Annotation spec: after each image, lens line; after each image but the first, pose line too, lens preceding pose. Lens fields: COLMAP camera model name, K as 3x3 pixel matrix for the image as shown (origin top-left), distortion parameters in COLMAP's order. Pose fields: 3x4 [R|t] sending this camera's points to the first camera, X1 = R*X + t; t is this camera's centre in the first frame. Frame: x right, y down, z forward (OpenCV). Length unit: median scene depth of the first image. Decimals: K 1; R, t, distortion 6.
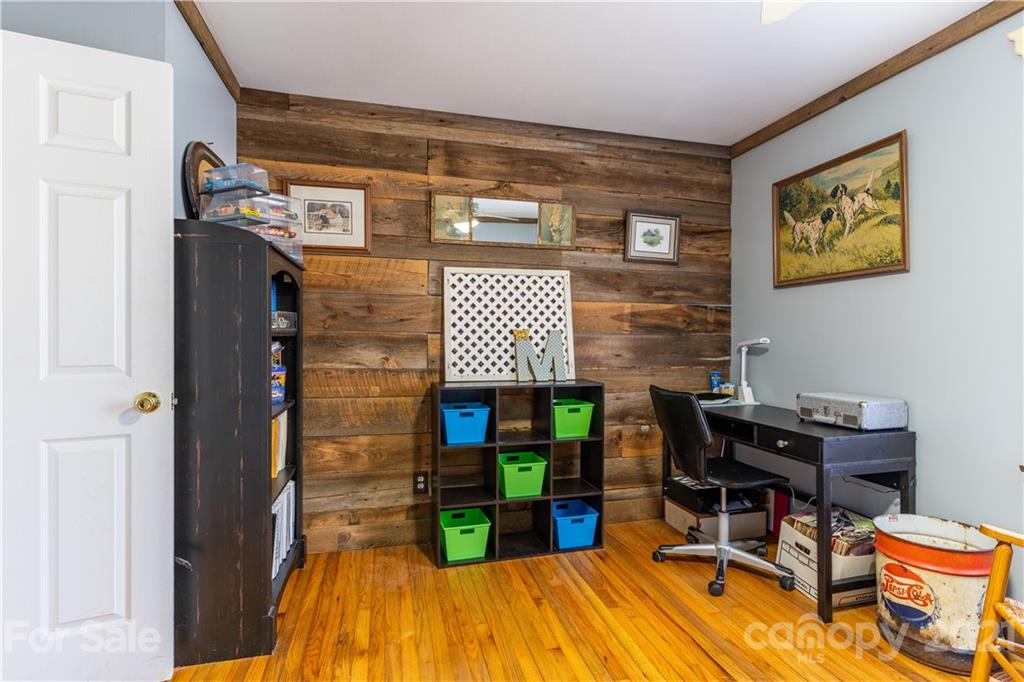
lens RADIAL K [[495.7, 0, 518.1], [0, 495.7, 344.8], [0, 0, 1]] dist [0.000608, 0.000154]
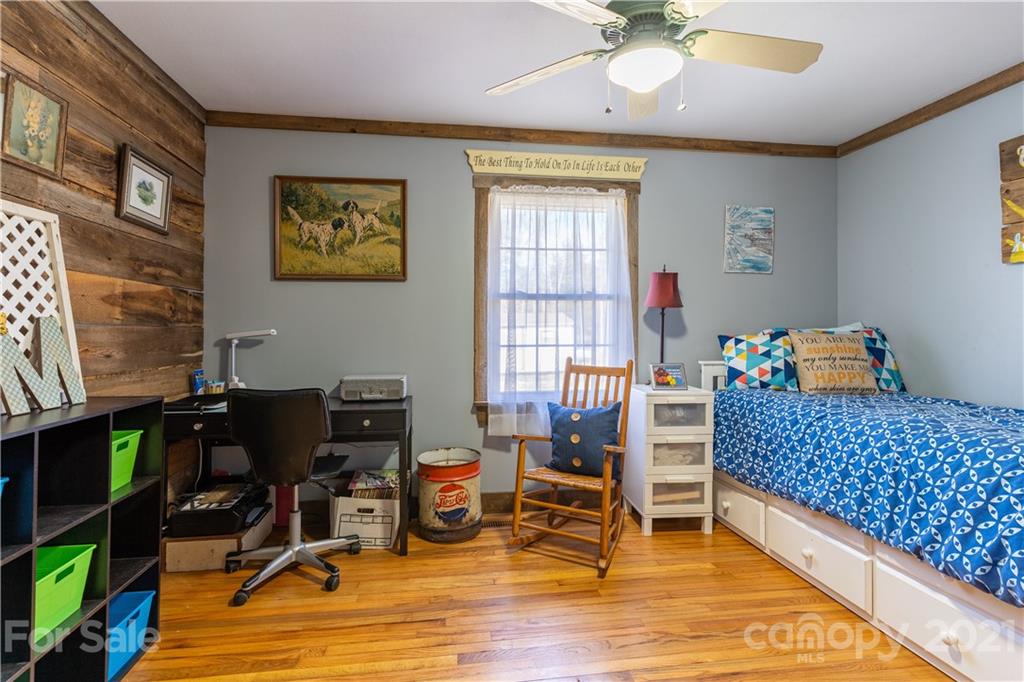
lens RADIAL K [[498.9, 0, 510.0], [0, 498.9, 331.6], [0, 0, 1]] dist [0.001376, -0.000085]
pose [[0.116663, -0.006997, 0.993147, -0.426250], [0.014643, 0.999879, 0.005324, -0.007801], [-0.993064, 0.013921, 0.116752, 0.409961]]
